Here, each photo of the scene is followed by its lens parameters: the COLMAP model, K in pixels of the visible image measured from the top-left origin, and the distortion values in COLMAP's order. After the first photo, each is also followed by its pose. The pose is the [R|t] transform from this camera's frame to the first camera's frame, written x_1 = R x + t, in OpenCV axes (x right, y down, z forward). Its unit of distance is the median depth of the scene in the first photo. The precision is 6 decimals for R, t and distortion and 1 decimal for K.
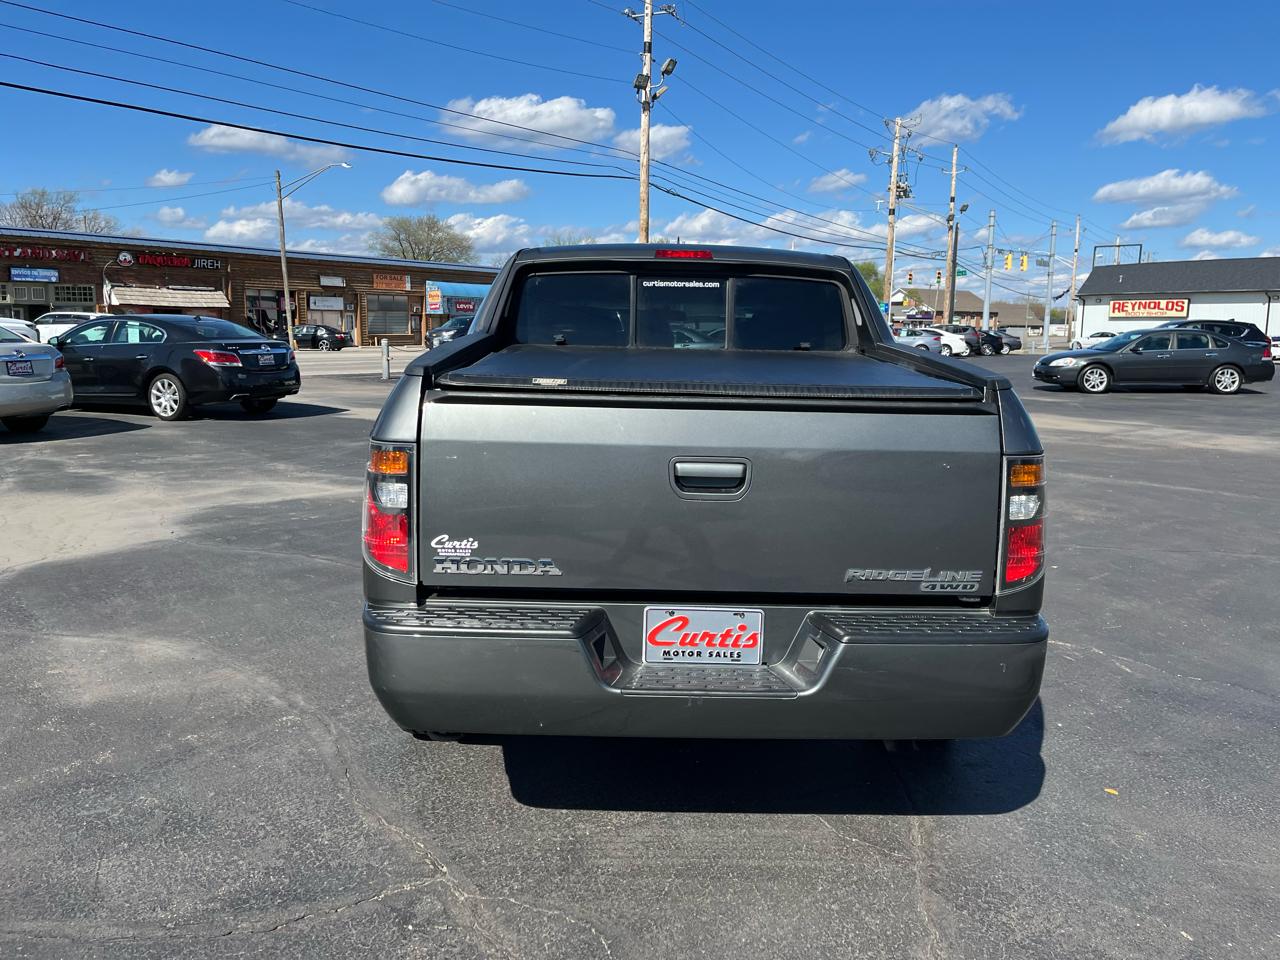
lens RADIAL K [[964.3, 0, 649.9], [0, 964.3, 471.6], [0, 0, 1]] dist [0.067483, -0.088392]
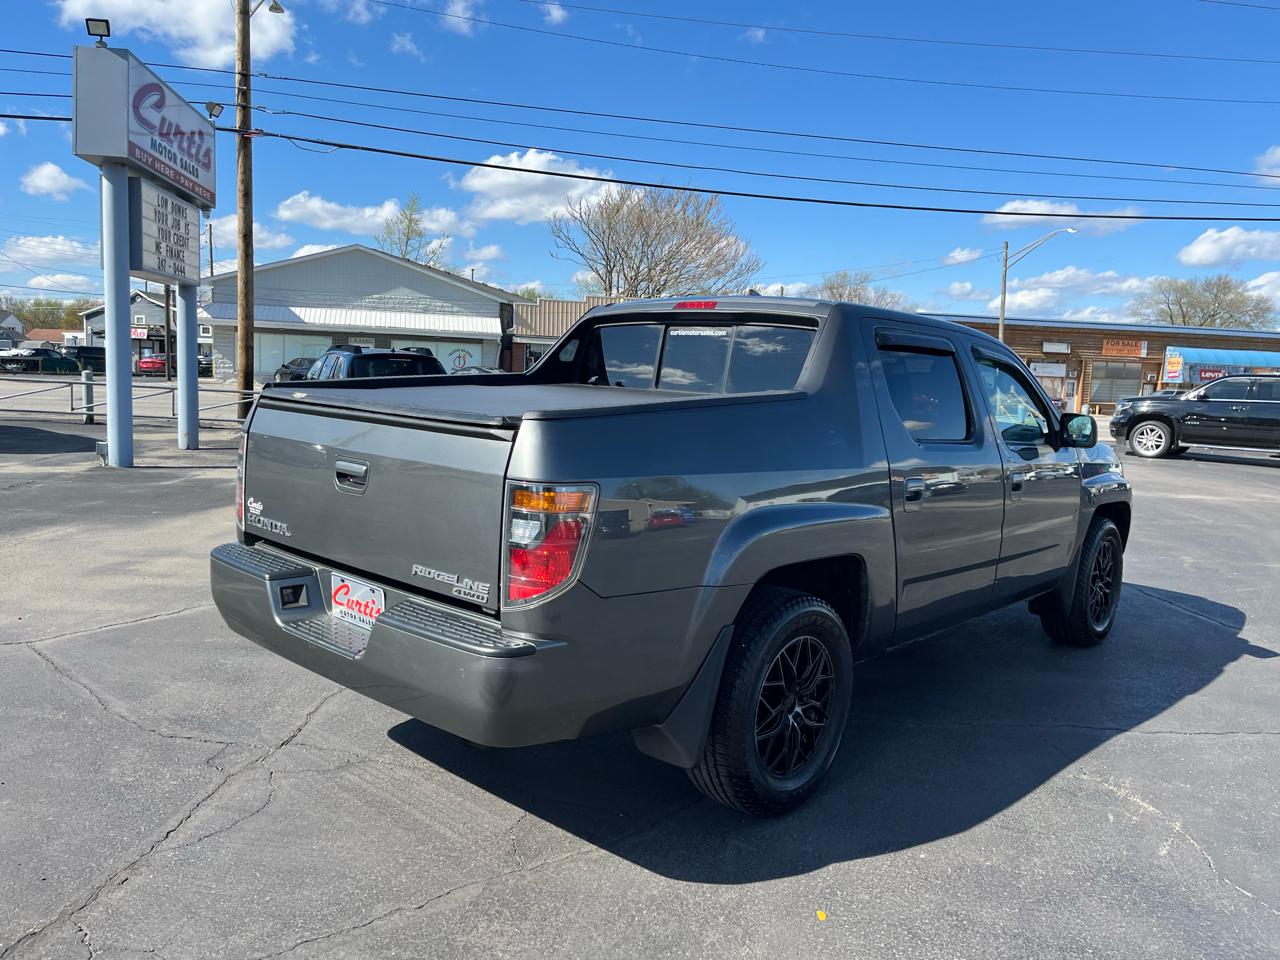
lens RADIAL K [[964.3, 0, 653.3], [0, 964.3, 477.4], [0, 0, 1]] dist [0.067483, -0.088392]
pose [[0.735723, 0.090947, -0.671148, 0.745321], [-0.132398, 0.991137, -0.010828, -0.017748], [0.664215, 0.096825, 0.741244, 0.197841]]
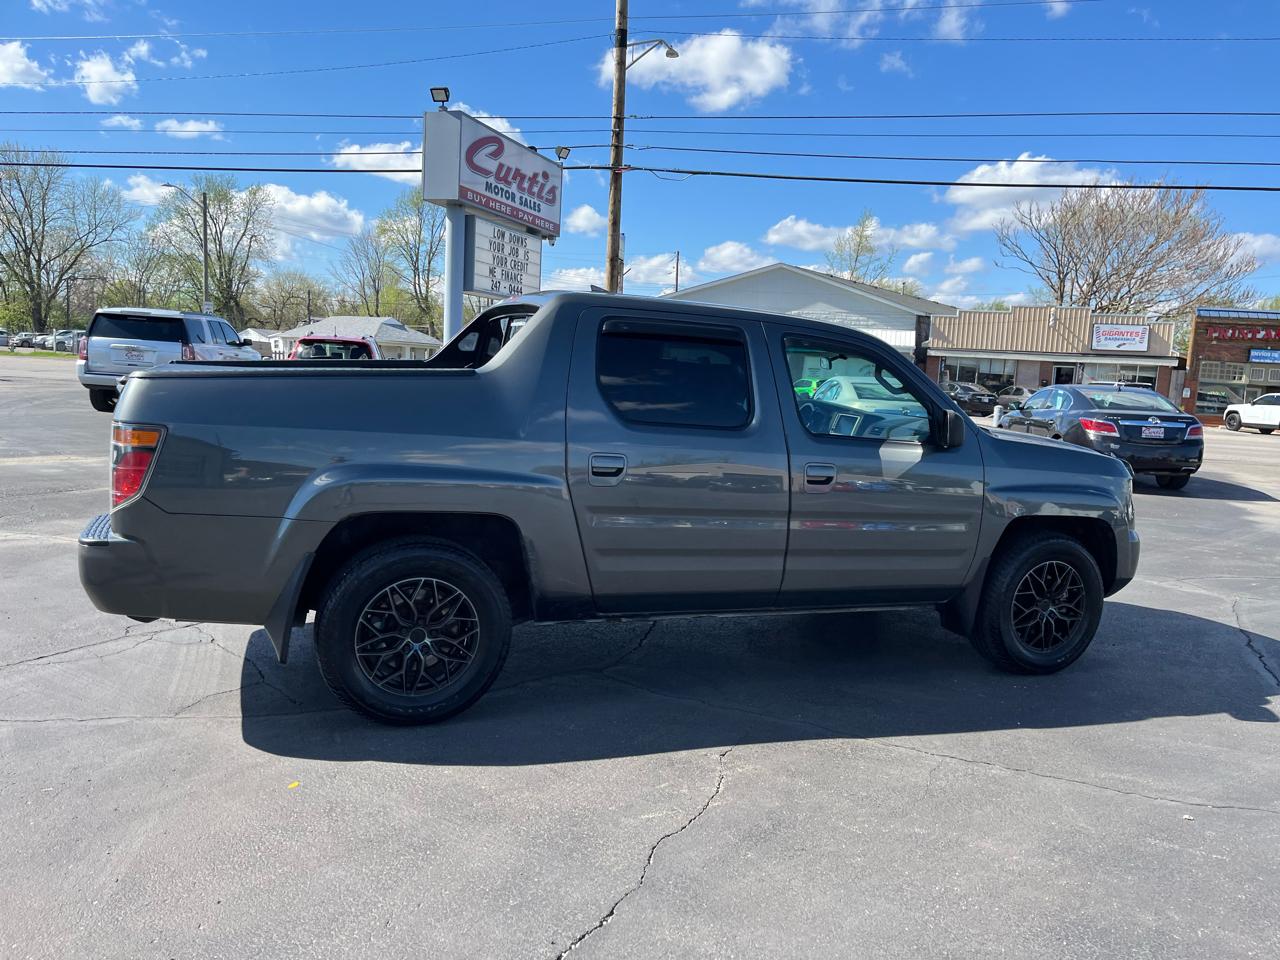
lens RADIAL K [[964.3, 0, 654.7], [0, 964.3, 481.1], [0, 0, 1]] dist [0.067483, -0.088392]
pose [[0.348579, 0.117624, -0.929870, 1.274358], [-0.188549, 0.980613, 0.053362, -0.099245], [0.918119, 0.156725, 0.363999, 0.766844]]
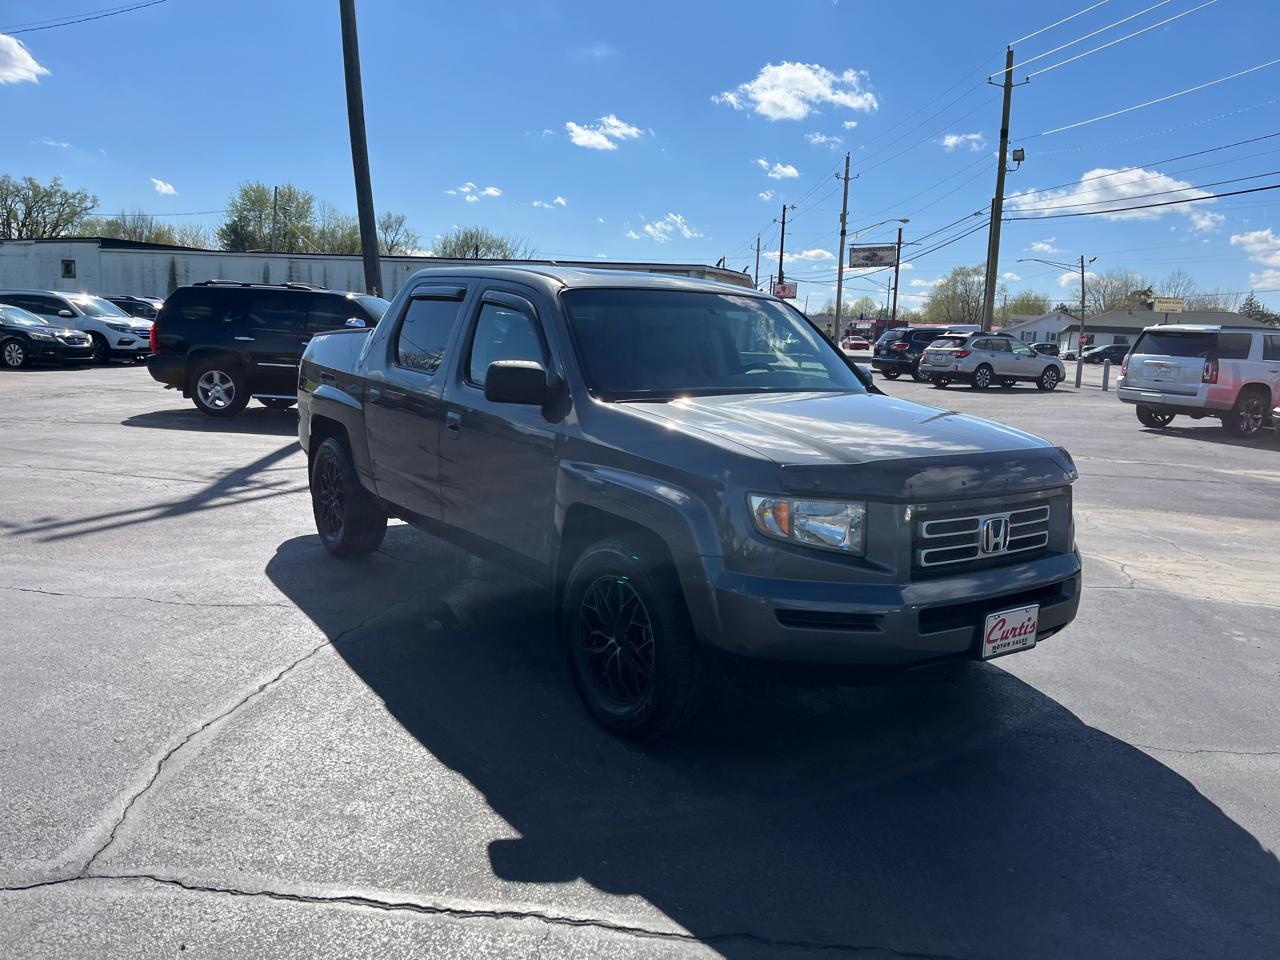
lens RADIAL K [[964.3, 0, 649.4], [0, 964.3, 482.7], [0, 0, 1]] dist [0.067483, -0.088392]
pose [[-0.816697, 0.040965, -0.575611, 0.773731], [-0.141280, 0.952928, 0.268271, -0.362368], [0.559505, 0.300418, -0.772466, 2.438626]]
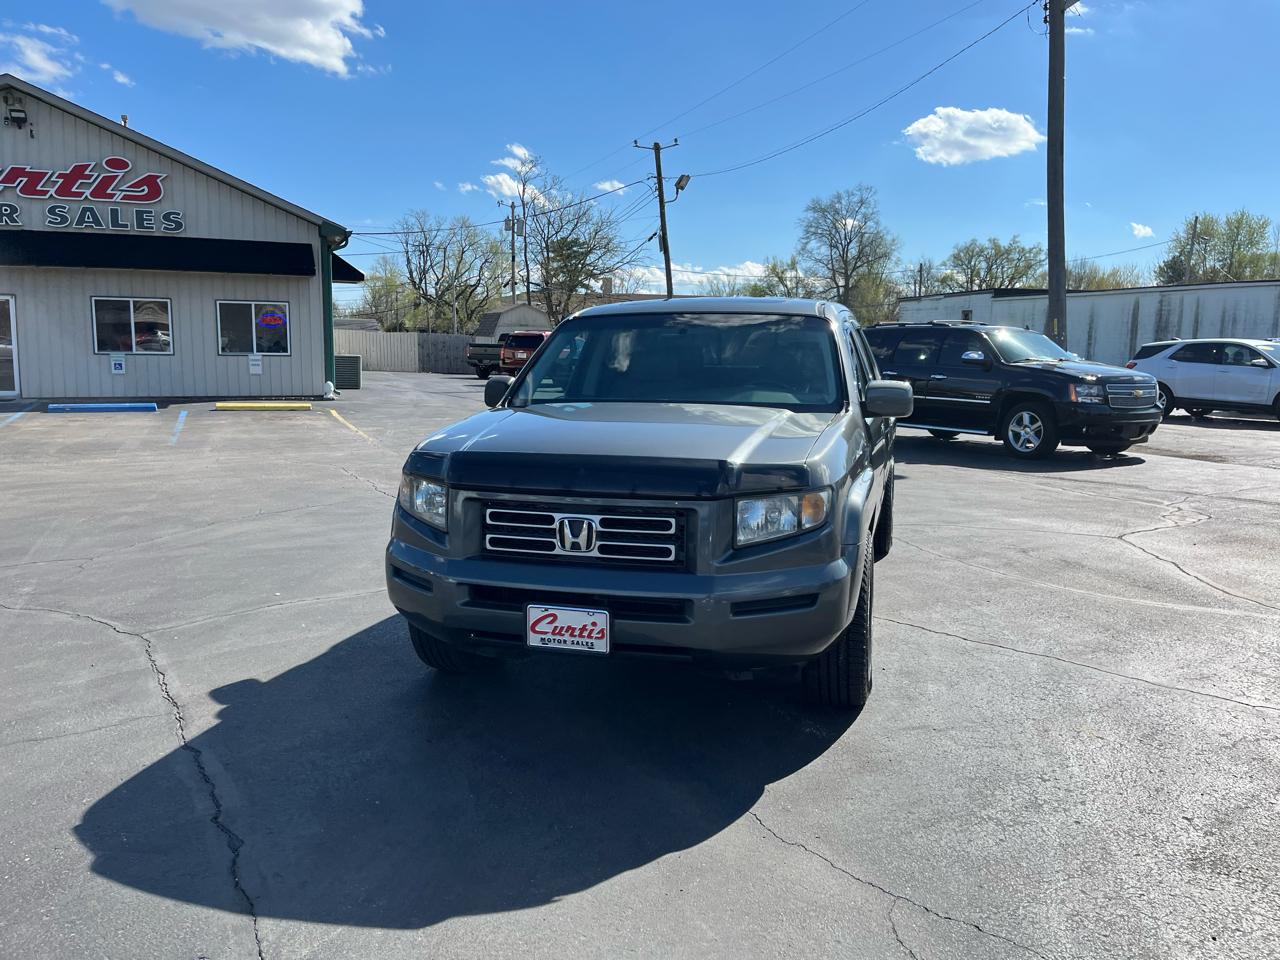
lens RADIAL K [[964.3, 0, 654.3], [0, 964.3, 482.5], [0, 0, 1]] dist [0.067483, -0.088392]
pose [[-0.958906, -0.061555, 0.276968, -0.301441], [0.021294, 0.957816, 0.286593, -0.427169], [-0.282925, 0.280713, -0.917144, 2.735807]]
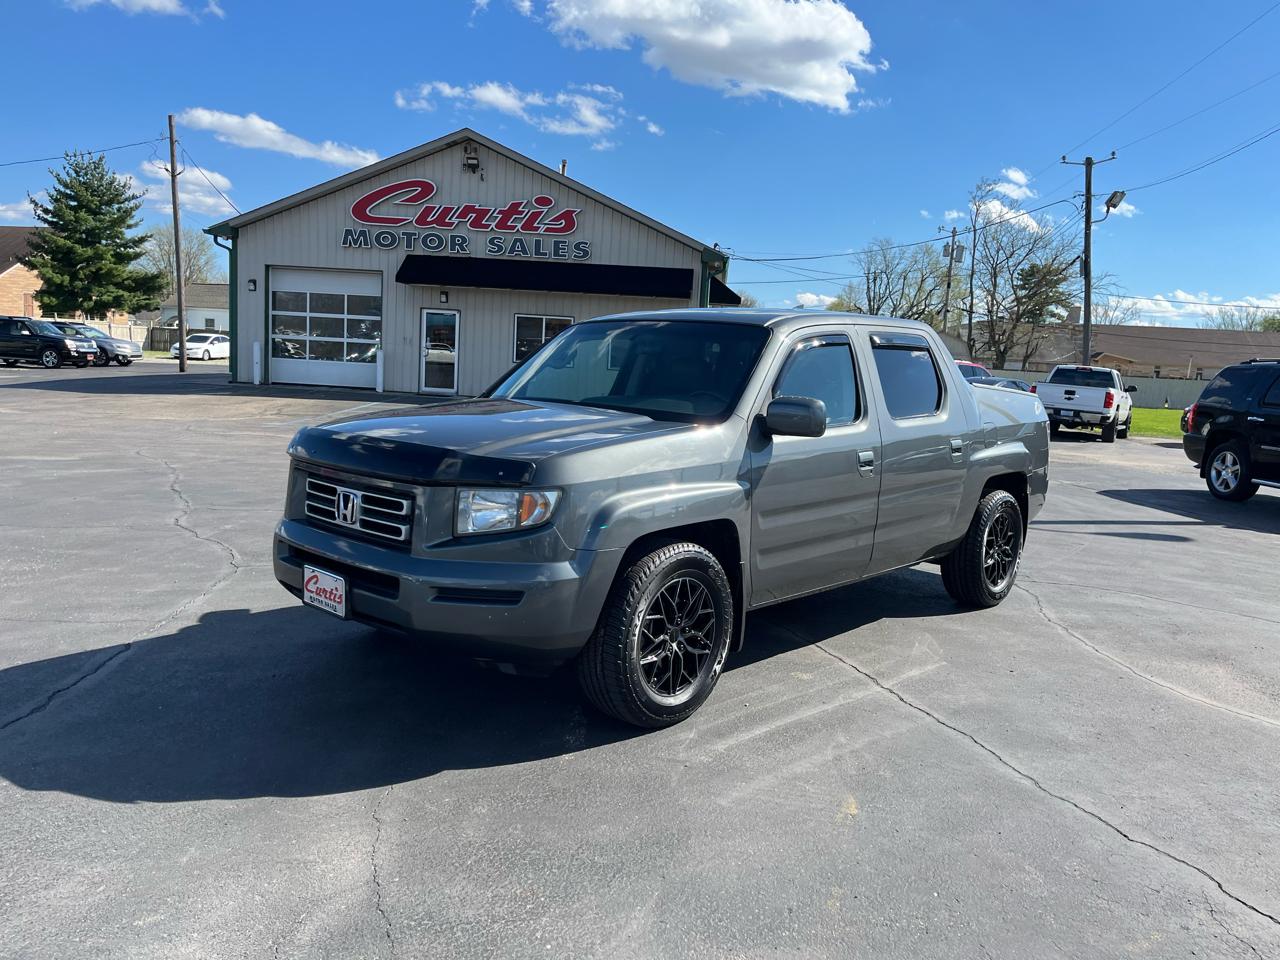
lens RADIAL K [[964.3, 0, 655.2], [0, 964.3, 488.9], [0, 0, 1]] dist [0.067483, -0.088392]
pose [[-0.727881, -0.143885, 0.670438, -0.873474], [0.040602, 0.966977, 0.251607, -0.379172], [-0.684501, 0.210361, -0.698002, 2.418365]]
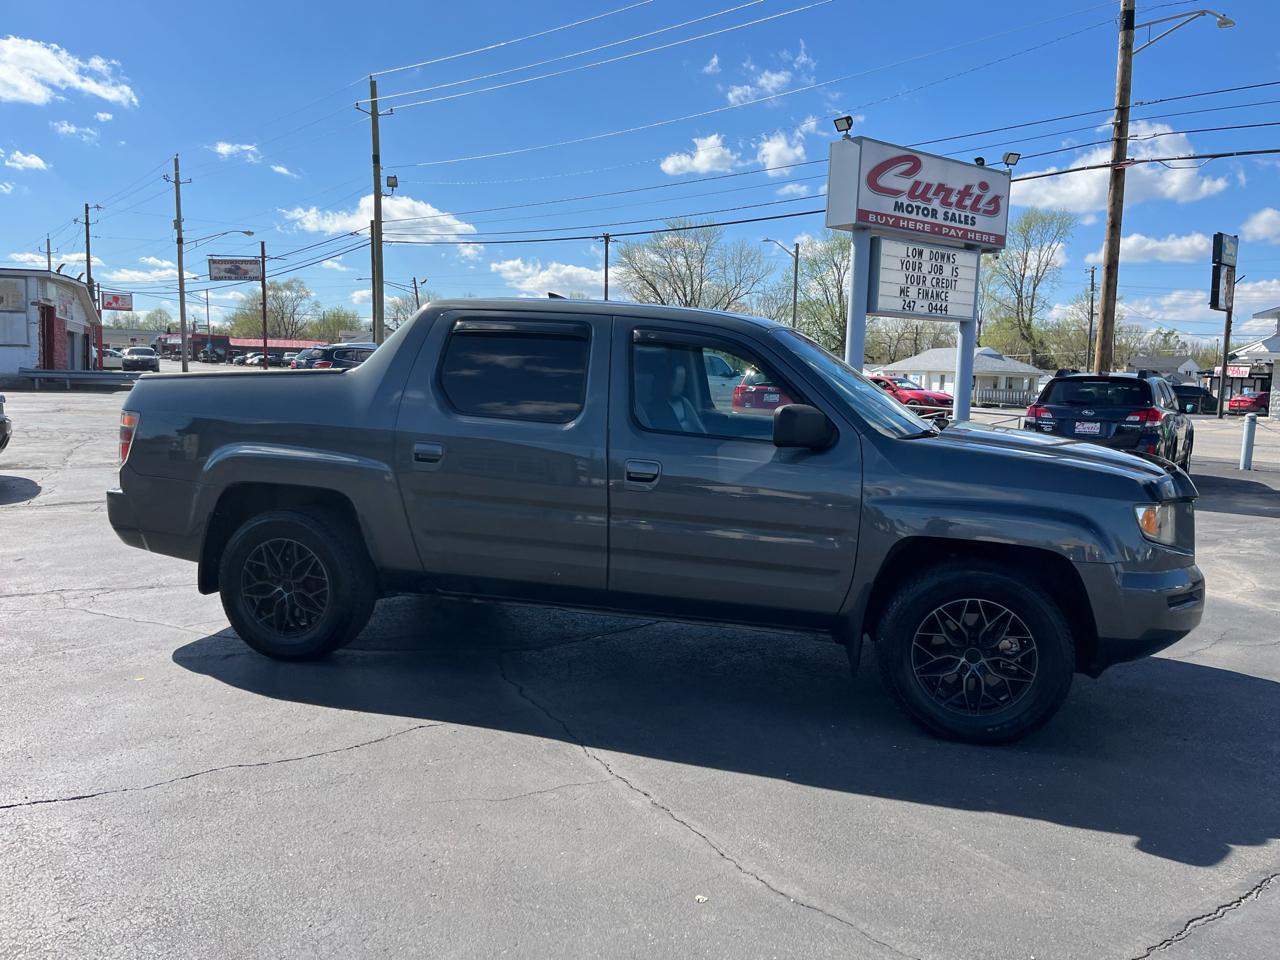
lens RADIAL K [[964.3, 0, 657.5], [0, 964.3, 469.2], [0, 0, 1]] dist [0.067483, -0.088392]
pose [[-0.262591, 0.076740, -0.961851, 1.319173], [-0.178965, 0.975663, 0.126701, -0.225020], [0.948166, 0.205408, -0.242466, 1.637247]]
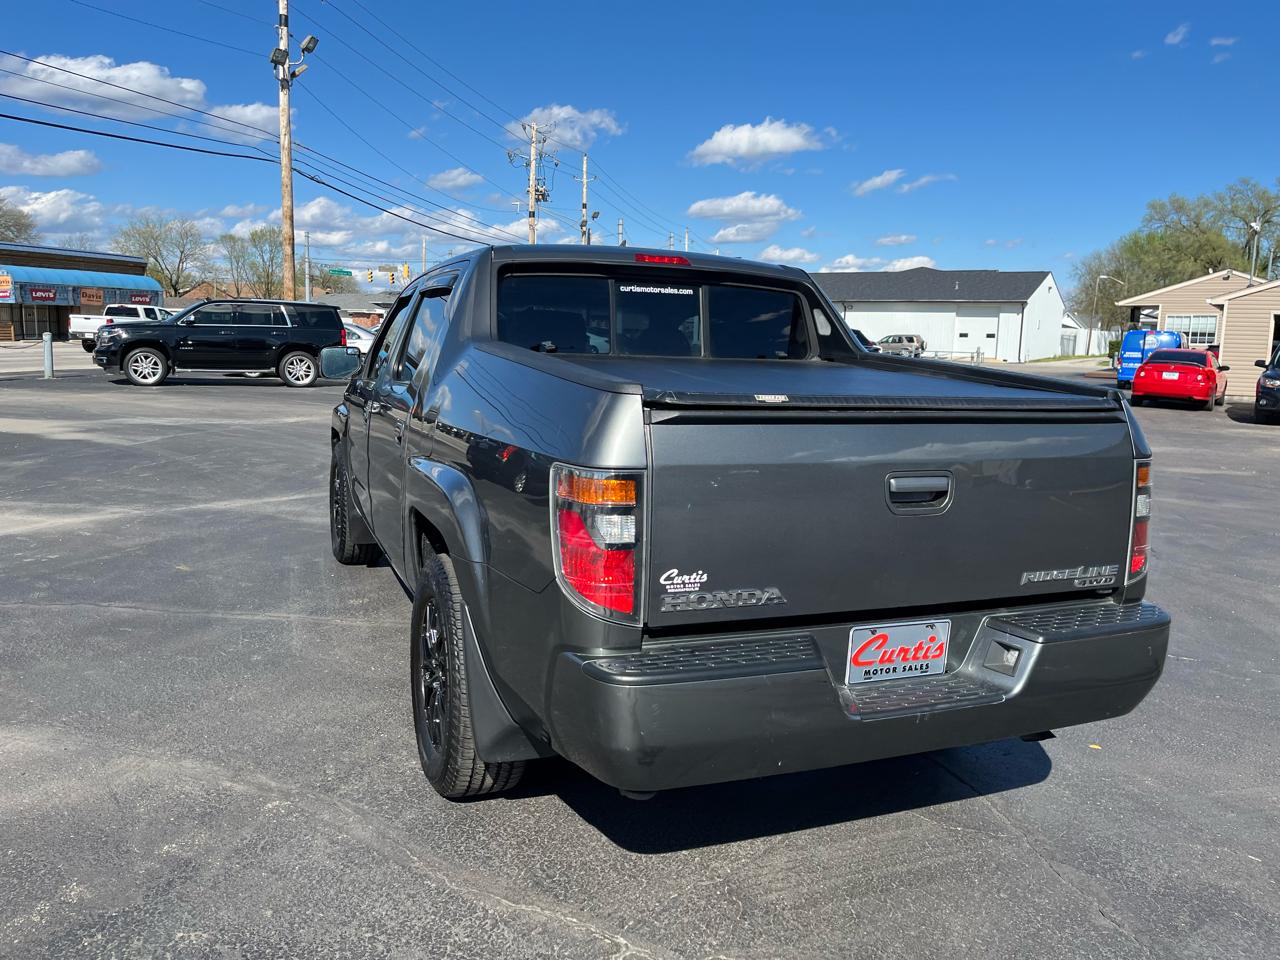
lens RADIAL K [[964.3, 0, 649.2], [0, 964.3, 474.0], [0, 0, 1]] dist [0.067483, -0.088392]
pose [[0.928915, -0.042123, 0.367891, -0.347865], [0.040774, 0.999103, 0.011444, -0.021809], [-0.368043, 0.004370, 0.929799, 0.106008]]
